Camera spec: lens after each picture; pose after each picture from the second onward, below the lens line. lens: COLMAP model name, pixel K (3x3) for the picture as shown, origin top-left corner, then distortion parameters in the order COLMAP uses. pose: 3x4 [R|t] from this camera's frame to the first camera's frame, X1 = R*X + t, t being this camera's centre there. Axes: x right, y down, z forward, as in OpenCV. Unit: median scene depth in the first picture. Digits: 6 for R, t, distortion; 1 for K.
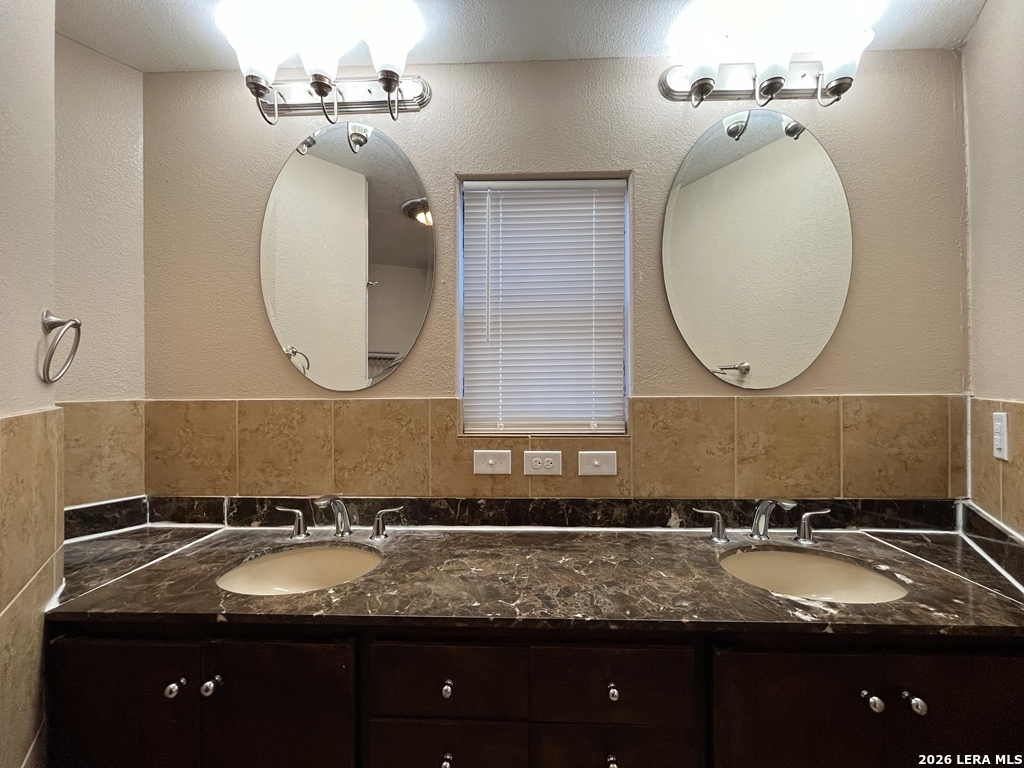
lens RADIAL K [[412.5, 0, 511.8], [0, 412.5, 385.5], [0, 0, 1]] dist [-0.004125, 0.000067]
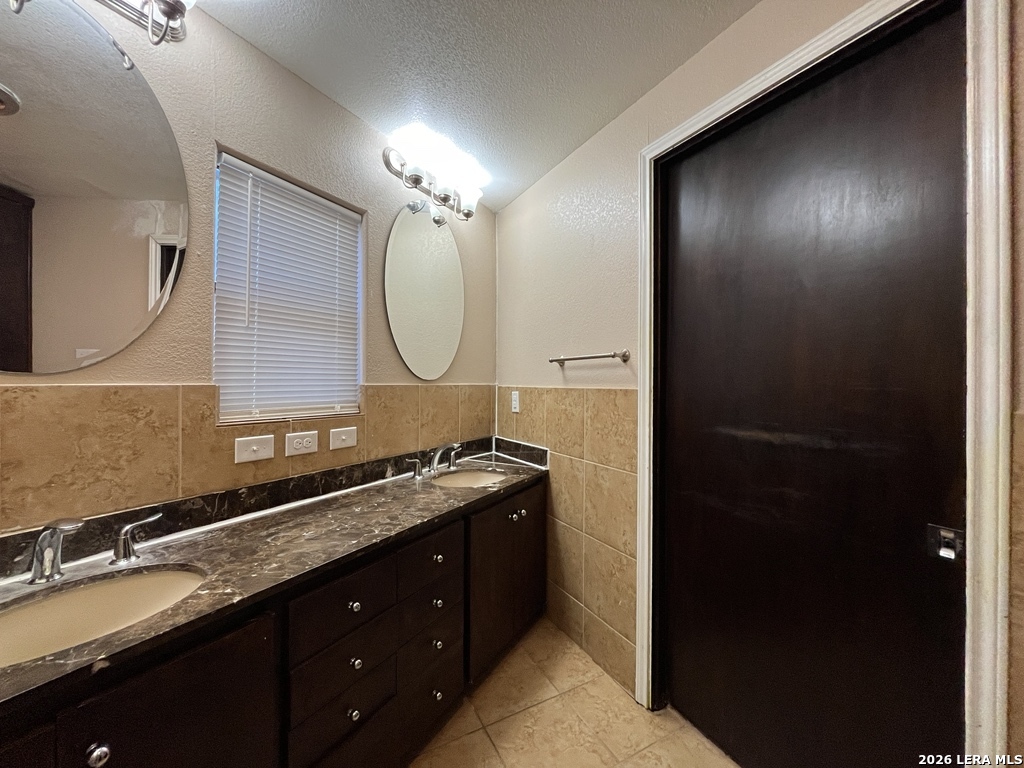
lens RADIAL K [[412.5, 0, 516.2], [0, 412.5, 383.6], [0, 0, 1]] dist [-0.004125, 0.000067]
pose [[0.450475, 0.008006, 0.892753, -0.671565], [-0.009913, 0.999943, -0.003965, 0.026074], [-0.892734, -0.007064, 0.450528, -0.015249]]
